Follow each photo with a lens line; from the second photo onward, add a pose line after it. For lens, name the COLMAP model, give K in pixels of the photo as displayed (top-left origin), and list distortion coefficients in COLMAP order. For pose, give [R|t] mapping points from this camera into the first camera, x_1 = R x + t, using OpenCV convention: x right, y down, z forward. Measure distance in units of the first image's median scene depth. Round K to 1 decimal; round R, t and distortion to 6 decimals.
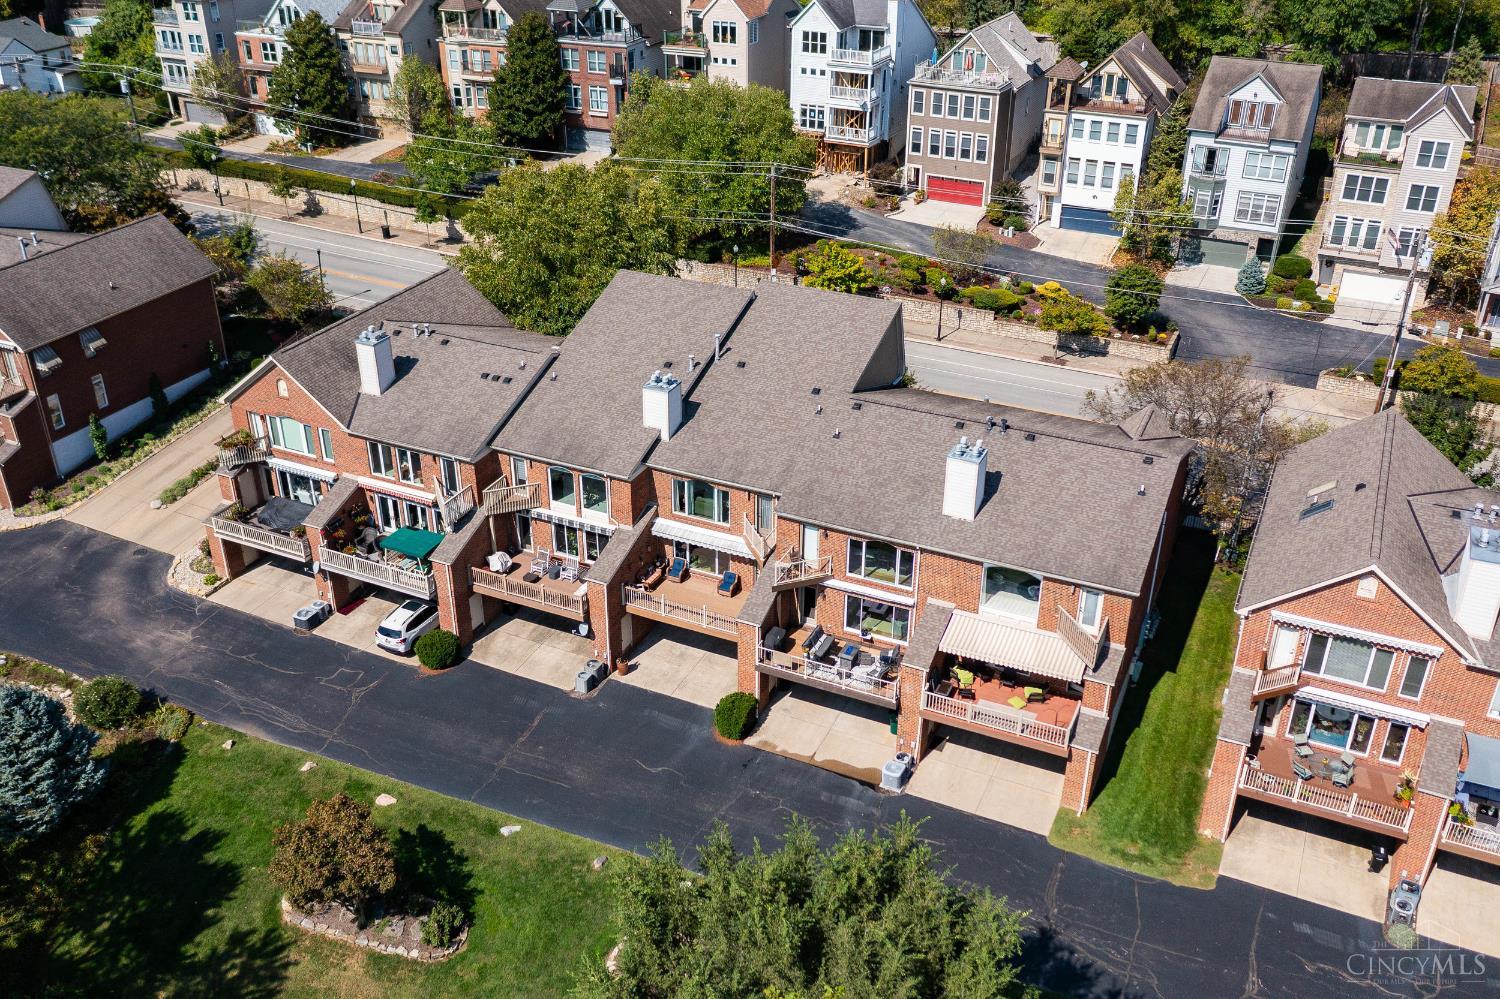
lens RADIAL K [[1359.8, 0, 768.3], [0, 1359.8, 560.3], [0, 0, 1]] dist [0.001103, 0.003456]
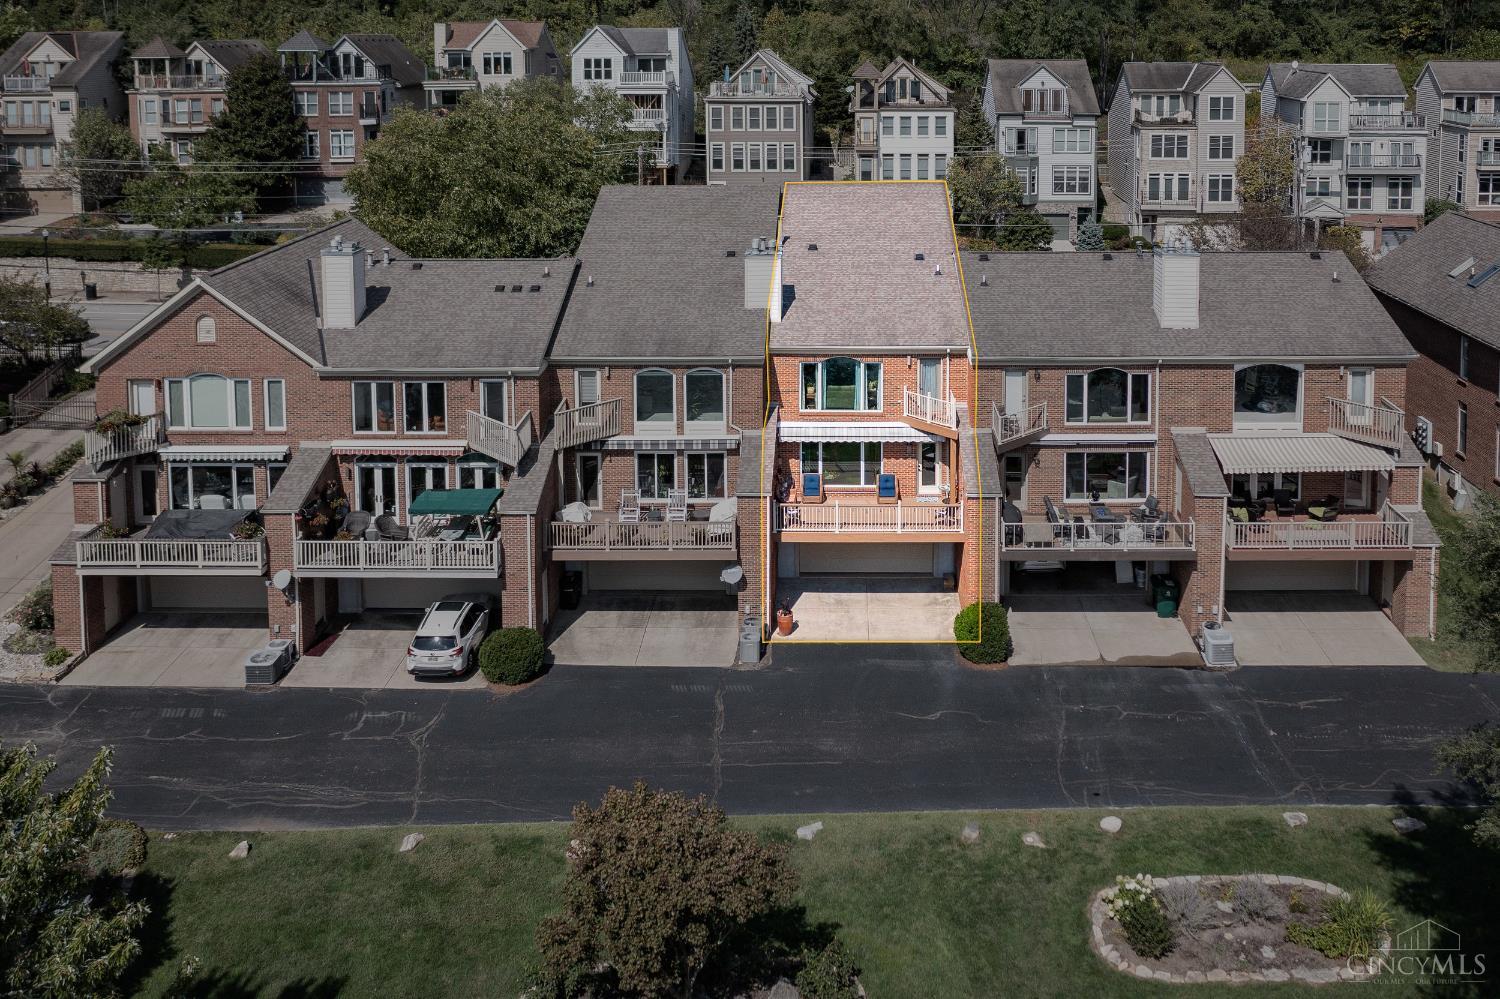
lens RADIAL K [[1374.2, 0, 792.0], [0, 1374.2, 225.4], [0, 0, 1]] dist [-0.000774, 0.002514]
pose [[0.903596, -0.050237, 0.425430, -0.288525], [0.220362, 0.906141, -0.361038, 0.108143], [-0.367362, 0.419981, 0.829856, 0.218370]]
